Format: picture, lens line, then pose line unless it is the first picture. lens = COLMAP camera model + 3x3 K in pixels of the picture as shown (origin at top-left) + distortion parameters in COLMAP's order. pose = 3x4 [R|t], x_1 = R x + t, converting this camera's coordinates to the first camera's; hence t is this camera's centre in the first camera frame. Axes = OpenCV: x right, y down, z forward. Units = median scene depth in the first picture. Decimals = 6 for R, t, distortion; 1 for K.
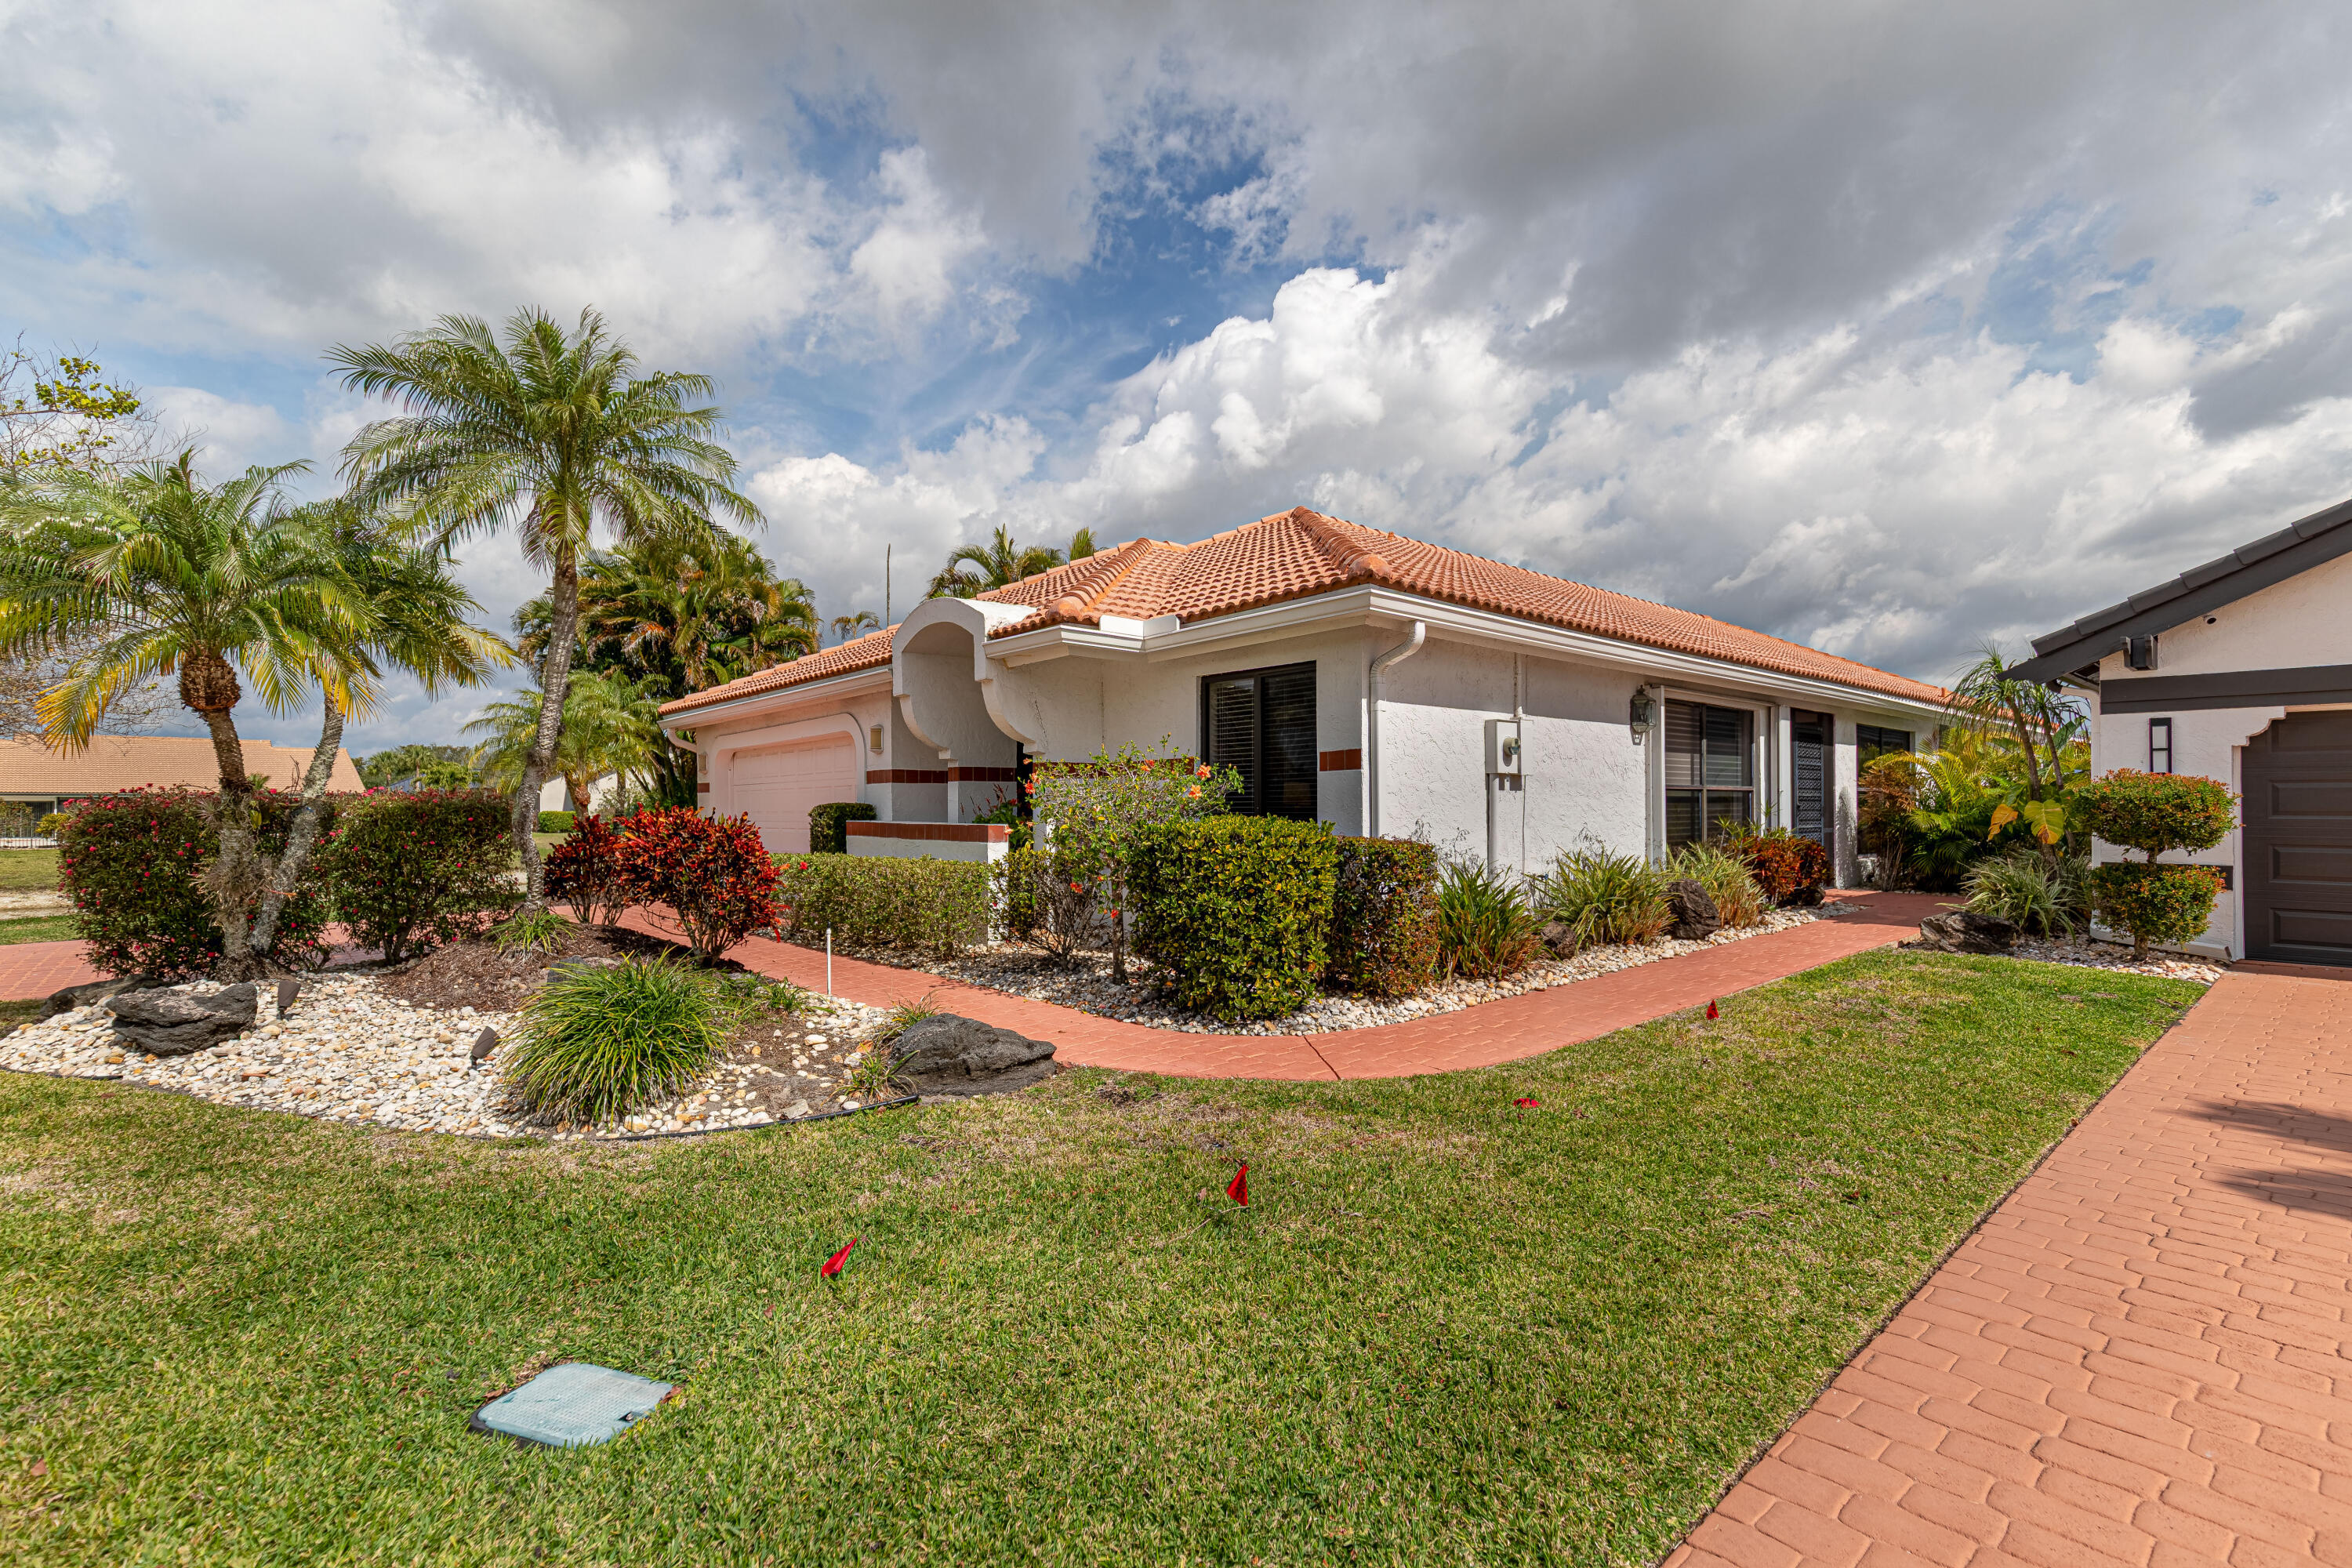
lens RADIAL K [[1062.9, 0, 1176.0], [0, 1062.9, 784.0], [0, 0, 1]] dist [0.008665, -0.011169]
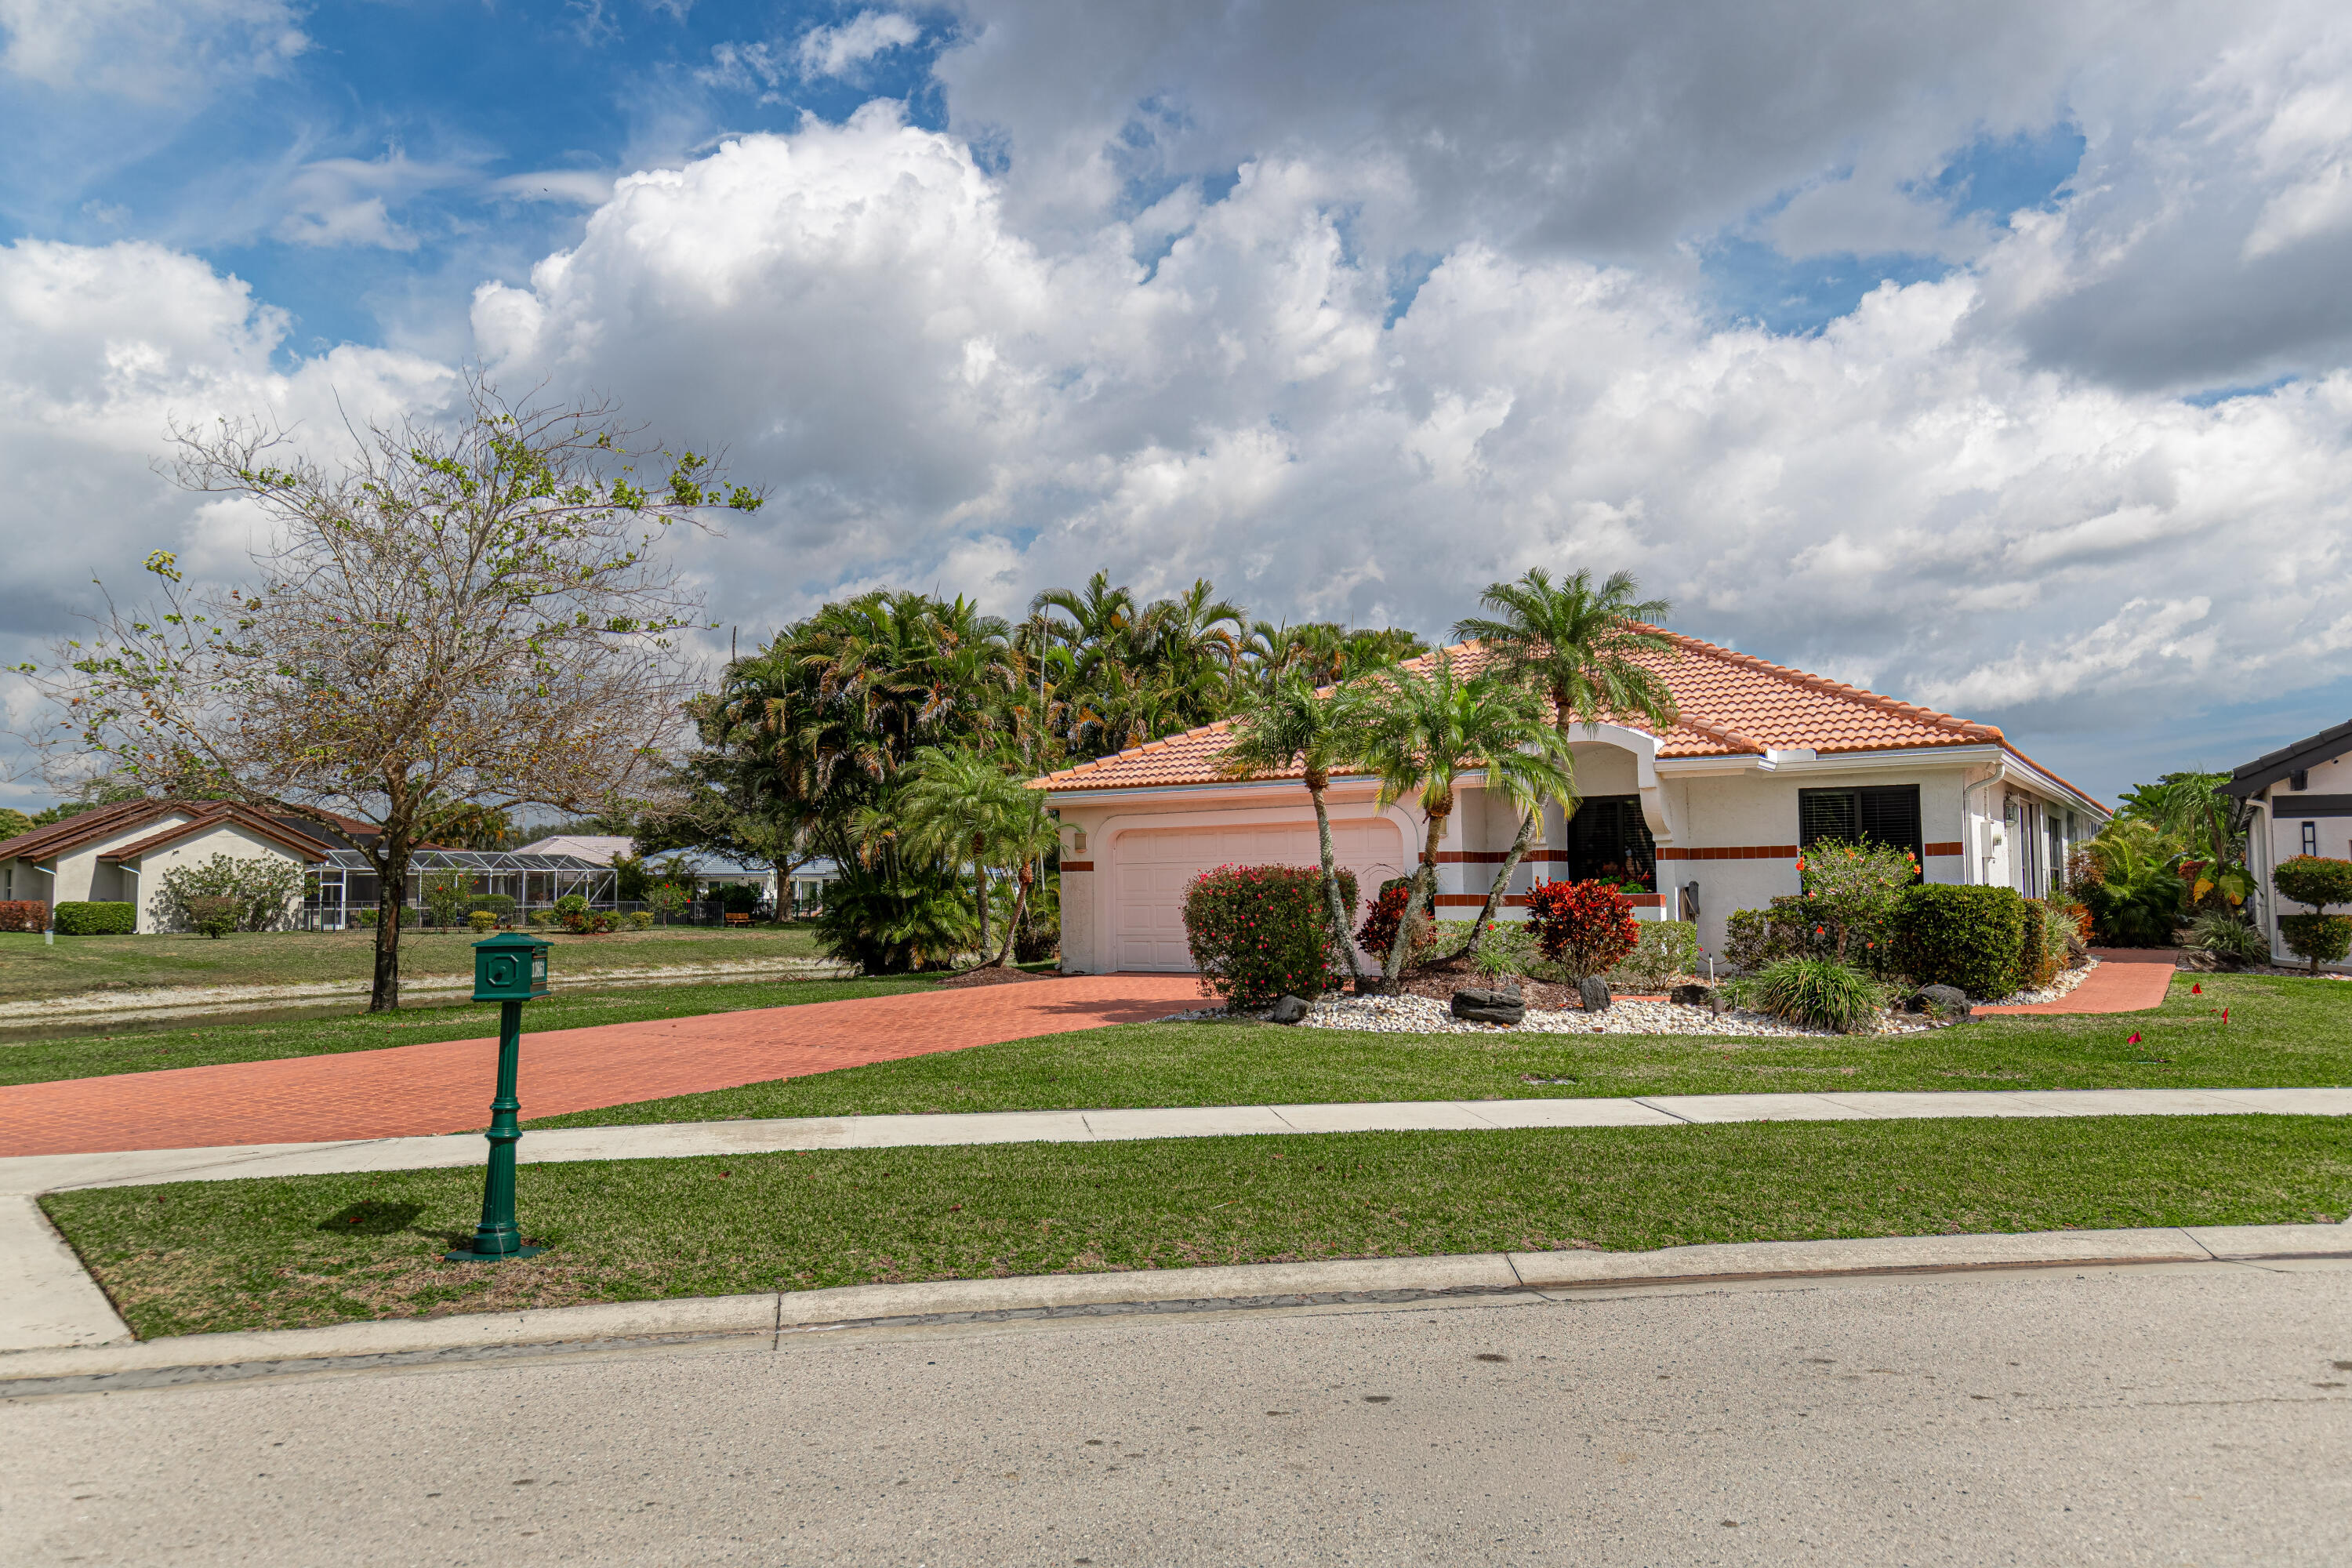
lens RADIAL K [[1575.6, 0, 1176.0], [0, 1575.6, 784.0], [0, 0, 1]] dist [0.001595, 0.001658]
pose [[0.961934, 0.013978, 0.272924, -1.302500], [-0.000728, 0.998819, -0.048590, -0.003662], [-0.273281, 0.046542, 0.960808, -0.770284]]
